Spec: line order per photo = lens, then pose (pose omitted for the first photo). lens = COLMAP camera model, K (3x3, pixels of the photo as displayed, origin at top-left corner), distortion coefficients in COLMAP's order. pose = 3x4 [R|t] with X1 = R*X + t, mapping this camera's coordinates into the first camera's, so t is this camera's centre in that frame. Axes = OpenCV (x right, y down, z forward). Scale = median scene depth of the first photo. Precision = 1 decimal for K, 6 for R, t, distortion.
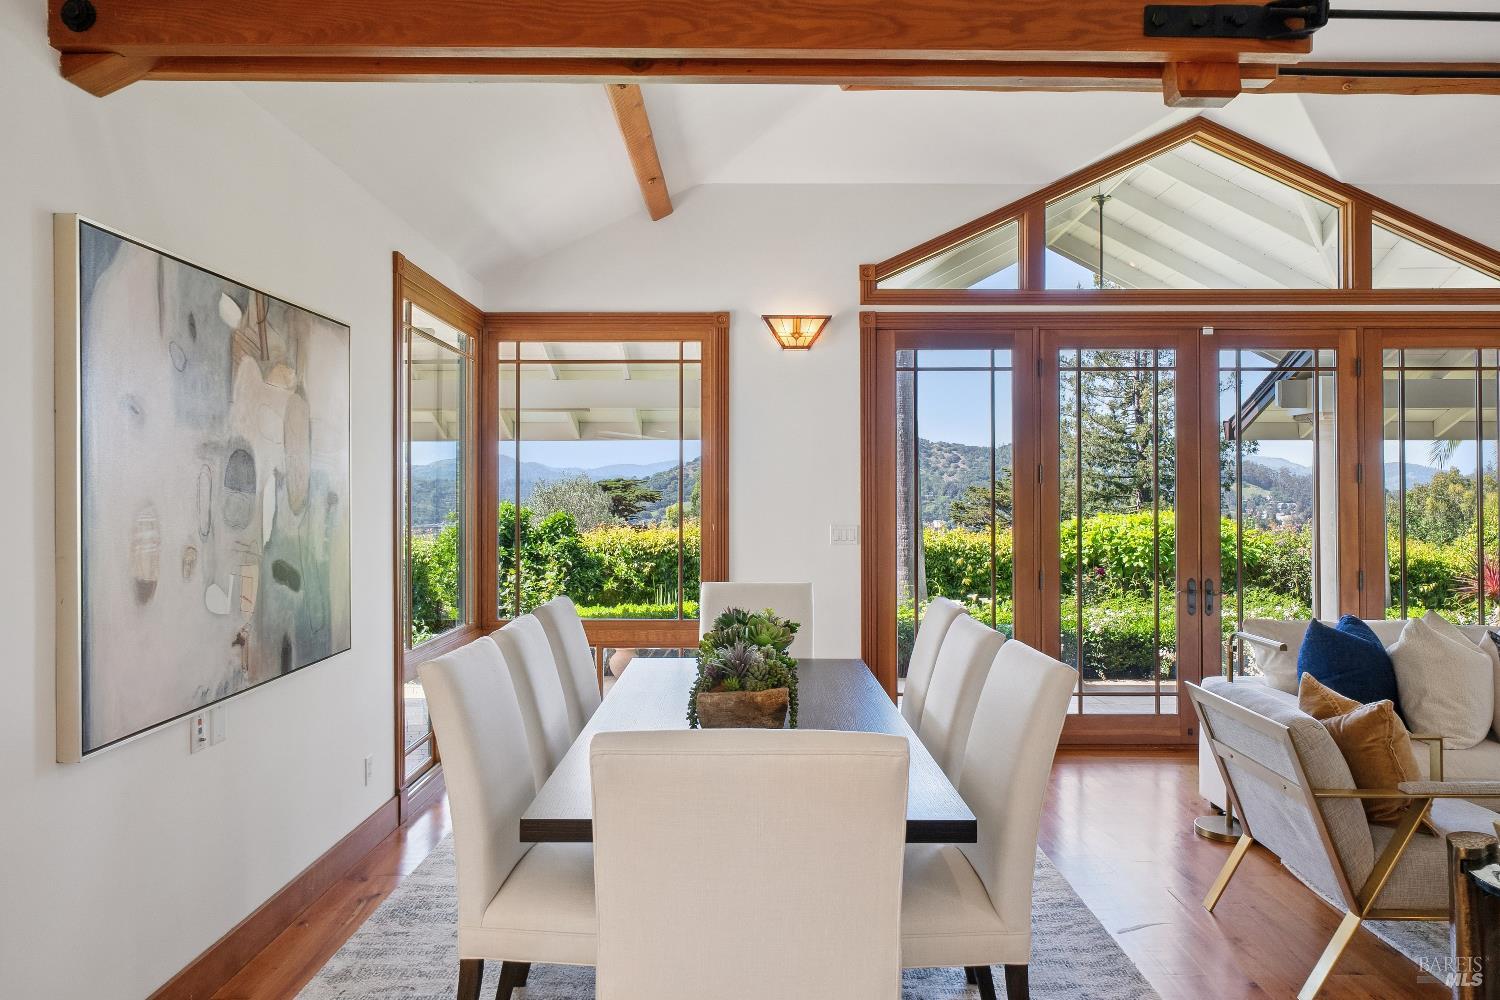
lens RADIAL K [[1006.8, 0, 754.0], [0, 1006.8, 494.8], [0, 0, 1]] dist [0.000909, -0.000462]
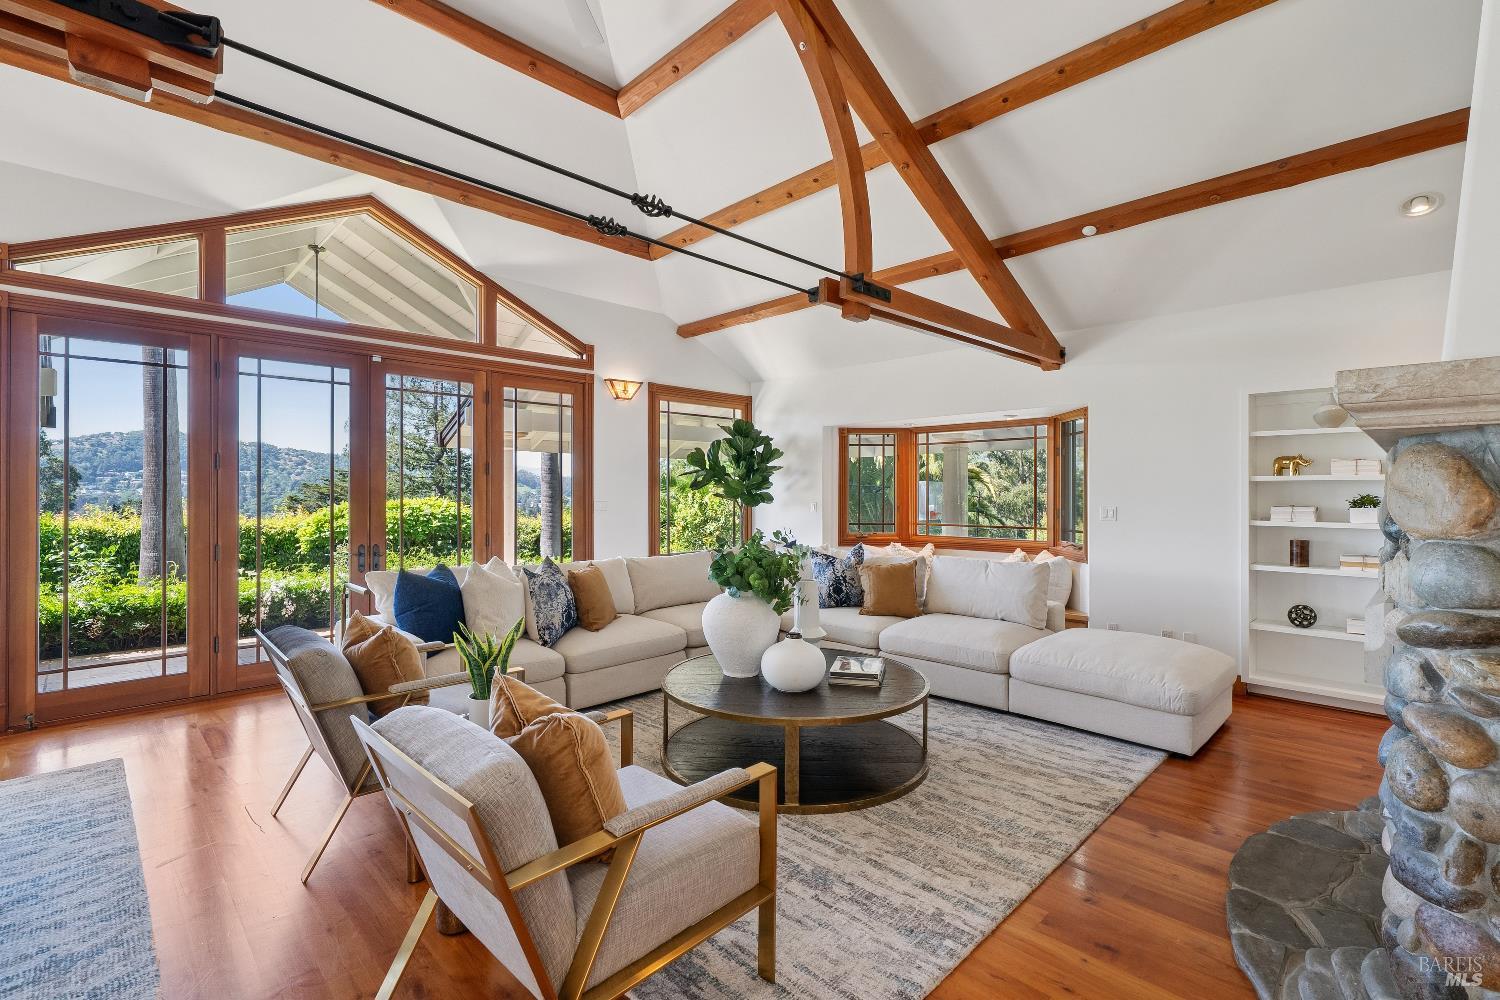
lens RADIAL K [[680.0, 0, 751.4], [0, 680.0, 493.0], [0, 0, 1]] dist [0.000050, 0.000131]
pose [[0.711189, 0.002858, 0.702995, 0.170251], [-0.004537, 0.999990, 0.000524, 0.012891], [-0.702987, -0.003562, 0.711194, 0.009394]]
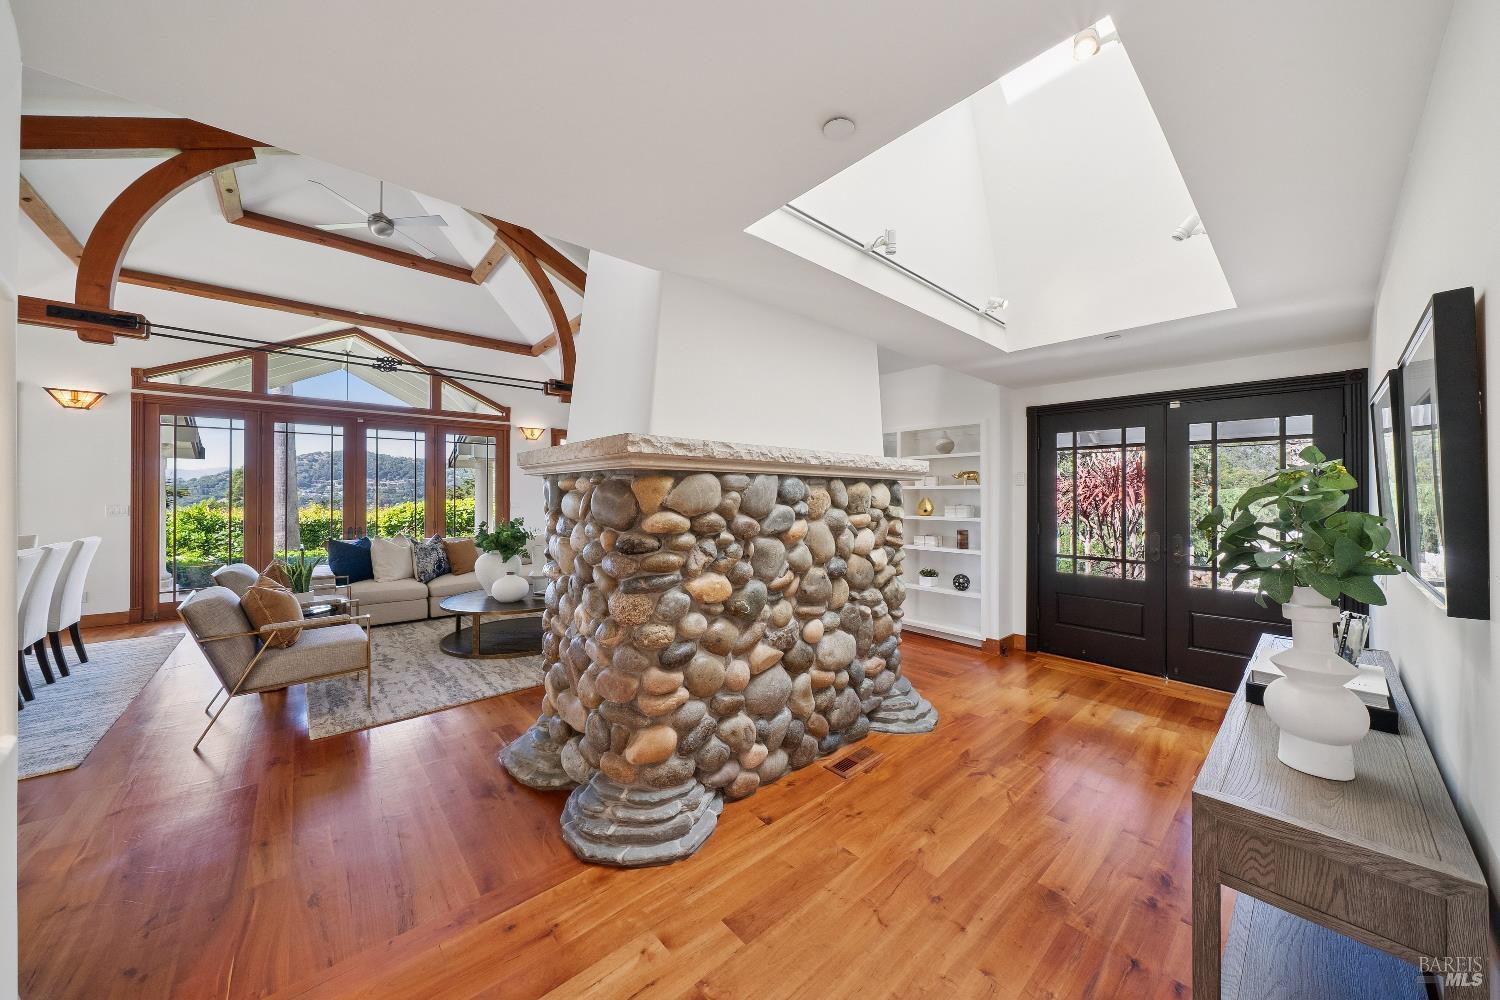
lens RADIAL K [[513.2, 0, 748.0], [0, 513.2, 493.1], [0, 0, 1]] dist [-0.002792, -0.000115]
pose [[0.752533, 0.003252, 0.658547, 0.344653], [-0.002878, 0.999994, -0.001649, 0.004982], [-0.658549, -0.000654, 0.752538, -0.479822]]
